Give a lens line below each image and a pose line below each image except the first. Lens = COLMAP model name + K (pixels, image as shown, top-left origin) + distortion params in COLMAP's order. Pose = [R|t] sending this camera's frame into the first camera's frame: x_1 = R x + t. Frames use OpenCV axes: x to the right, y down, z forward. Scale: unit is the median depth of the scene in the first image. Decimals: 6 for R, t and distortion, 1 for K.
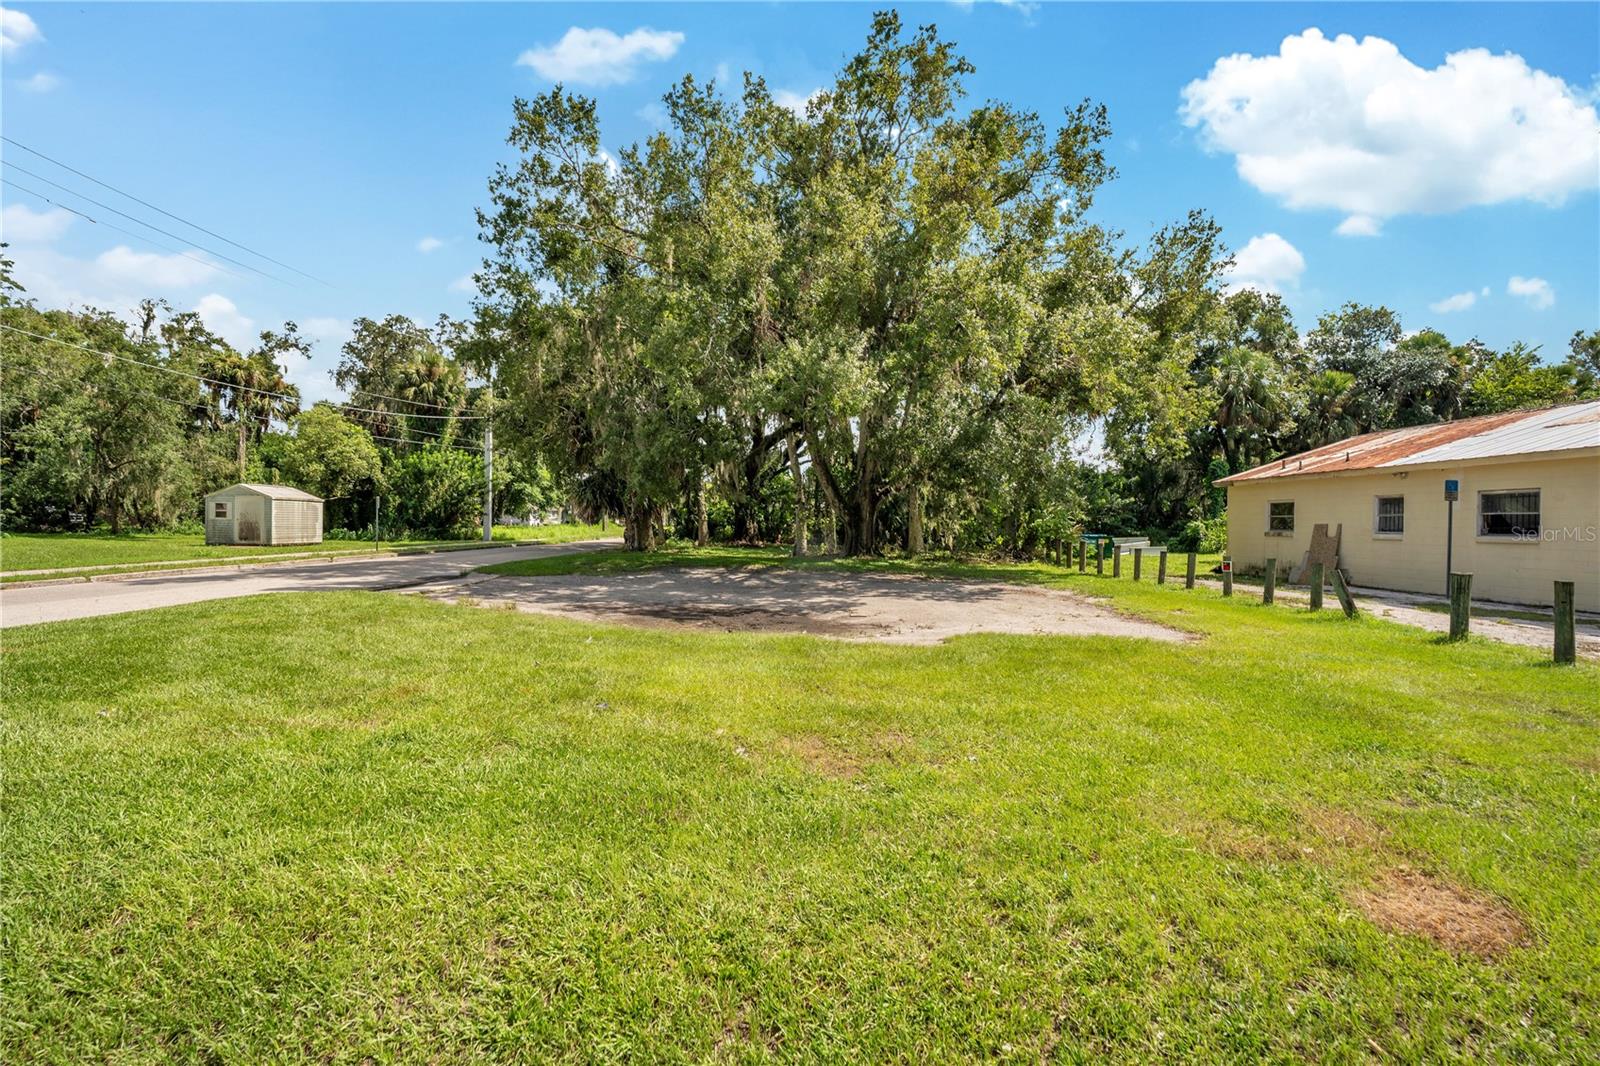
lens RADIAL K [[713.5, 0, 800.0], [0, 713.5, 533.0], [0, 0, 1]] dist [0.002160, 0.000371]
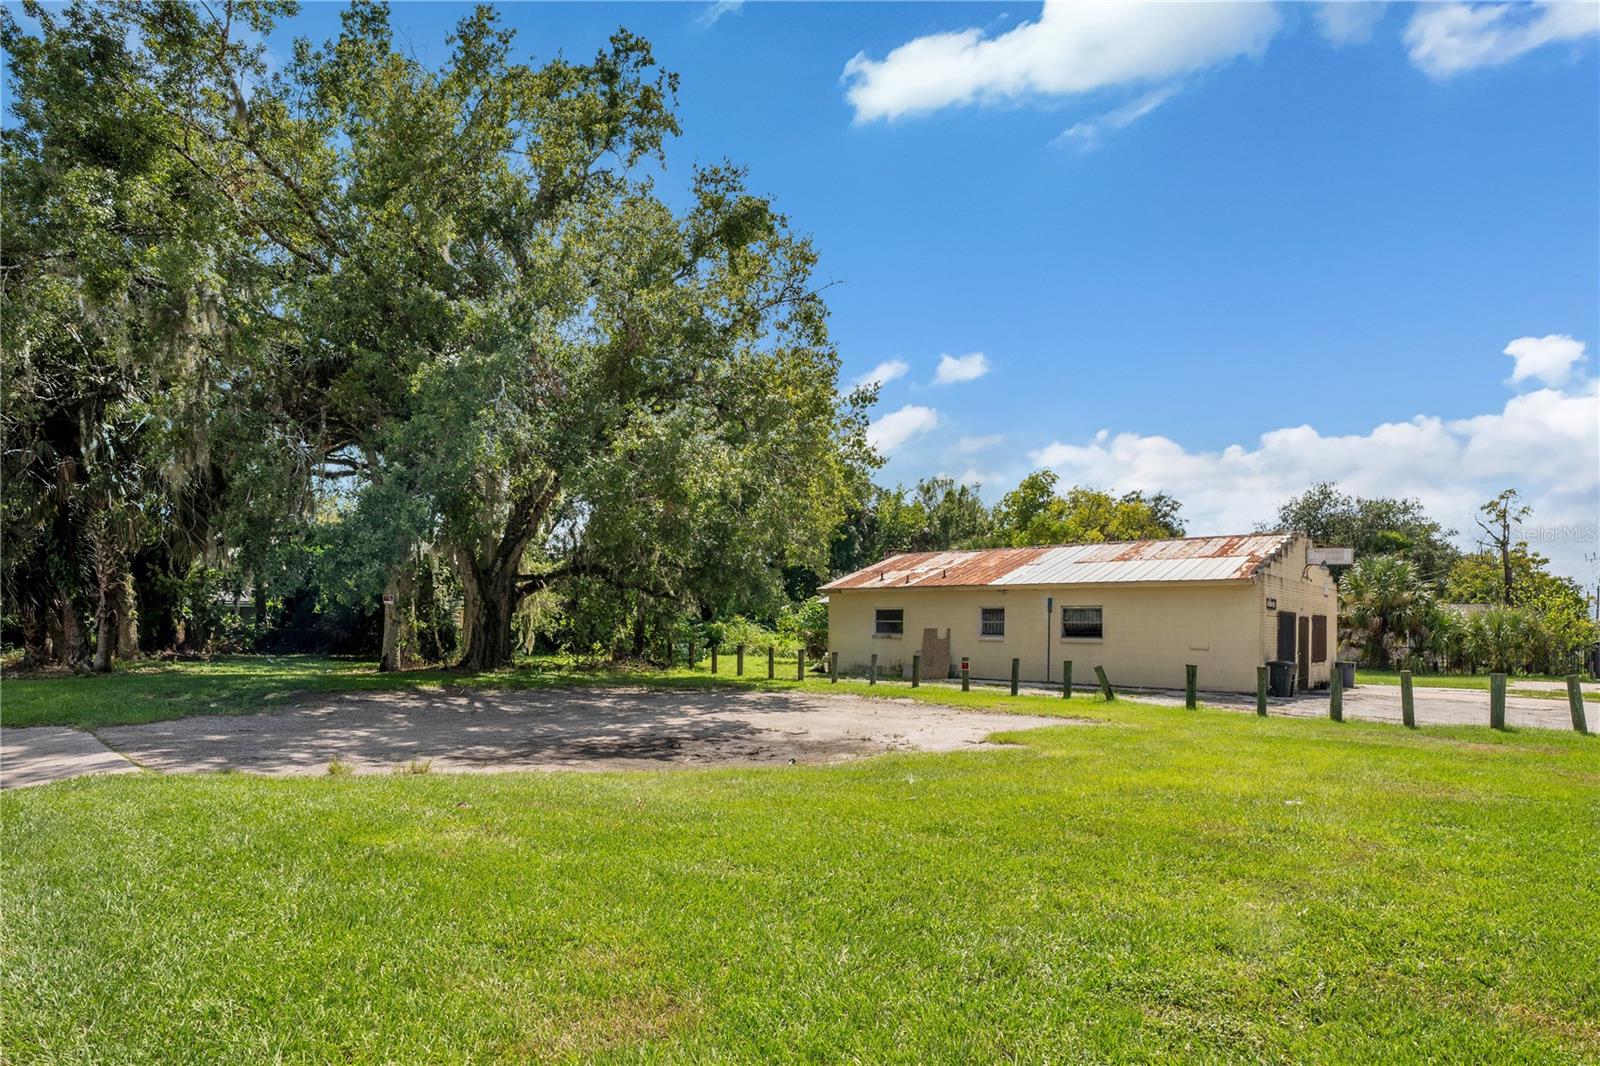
lens RADIAL K [[713.5, 0, 800.0], [0, 713.5, 533.0], [0, 0, 1]] dist [0.002160, 0.000371]
pose [[0.621518, 0.100757, 0.776893, -0.192185], [0.005954, 0.991058, -0.133296, -0.006262], [-0.783377, 0.087471, 0.615361, 0.195958]]
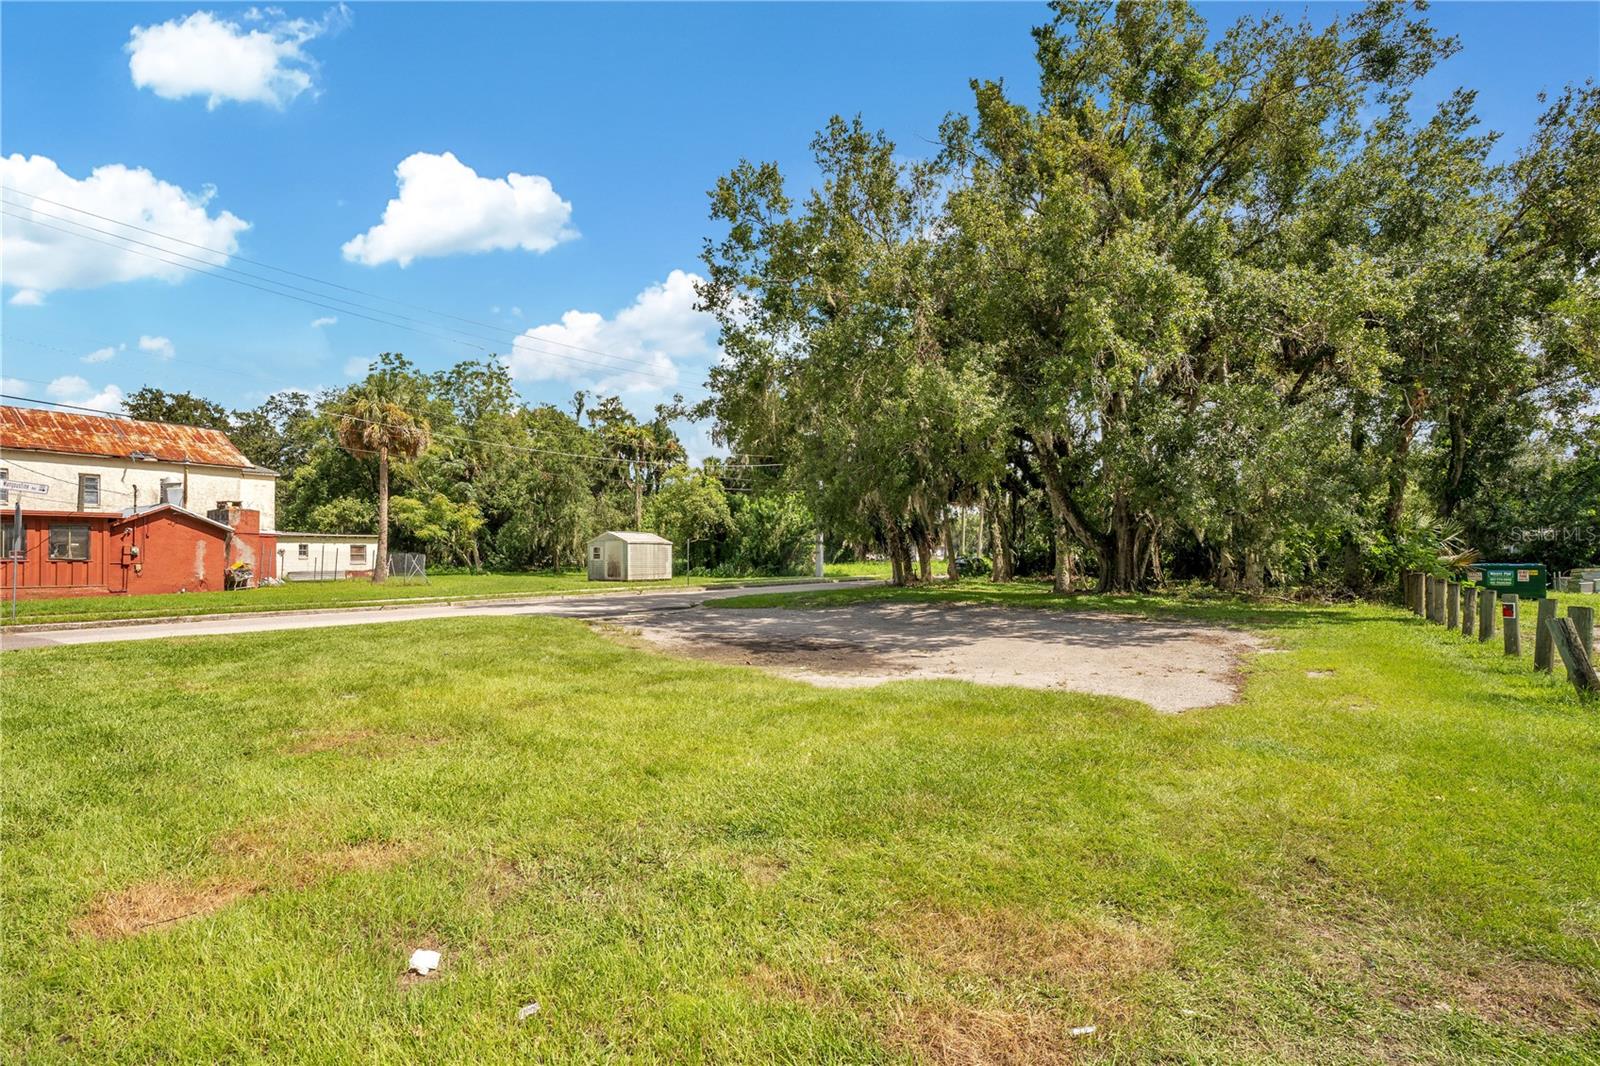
lens RADIAL K [[752.2, 0, 798.5], [0, 752.2, 552.9], [0, 0, 1]] dist [-0.000508, -0.000099]
pose [[0.869934, -0.019070, -0.492799, 0.127169], [0.008097, 0.999670, -0.024391, 0.002446], [0.493102, 0.017229, 0.869801, 0.021153]]
